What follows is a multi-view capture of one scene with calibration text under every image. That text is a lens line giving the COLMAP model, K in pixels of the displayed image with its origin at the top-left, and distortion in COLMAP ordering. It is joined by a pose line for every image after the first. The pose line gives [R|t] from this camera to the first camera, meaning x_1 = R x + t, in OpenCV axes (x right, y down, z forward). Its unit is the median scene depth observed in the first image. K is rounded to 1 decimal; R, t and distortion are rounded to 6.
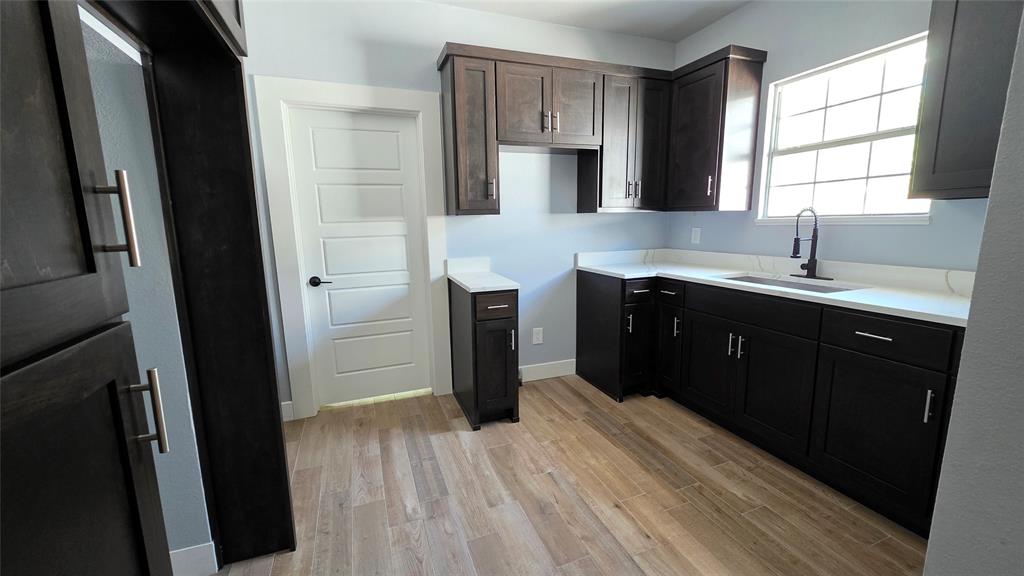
lens RADIAL K [[406.7, 0, 510.9], [0, 406.7, 285.0], [0, 0, 1]] dist [0.001495, 0.000076]
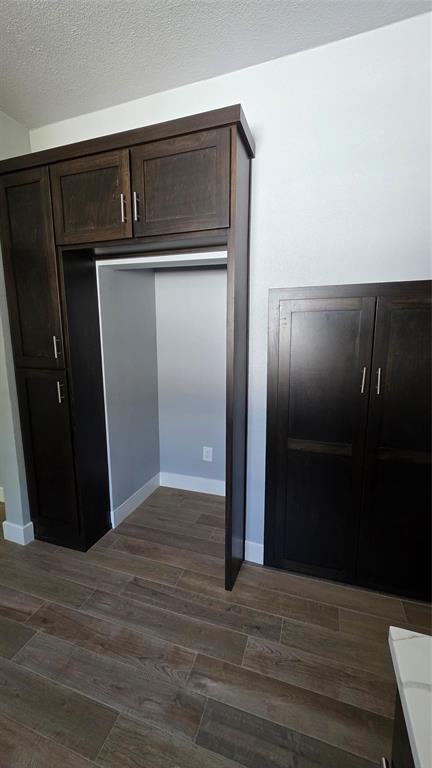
lens RADIAL K [[305.0, 0, 214.5], [0, 305.0, 385.7], [0, 0, 1]] dist [0.001495, 0.000076]
pose [[-0.643036, 0.144723, -0.752038, 0.105513], [-0.108576, 0.954835, 0.276588, -0.179627], [0.758101, 0.259509, -0.598280, 0.903607]]
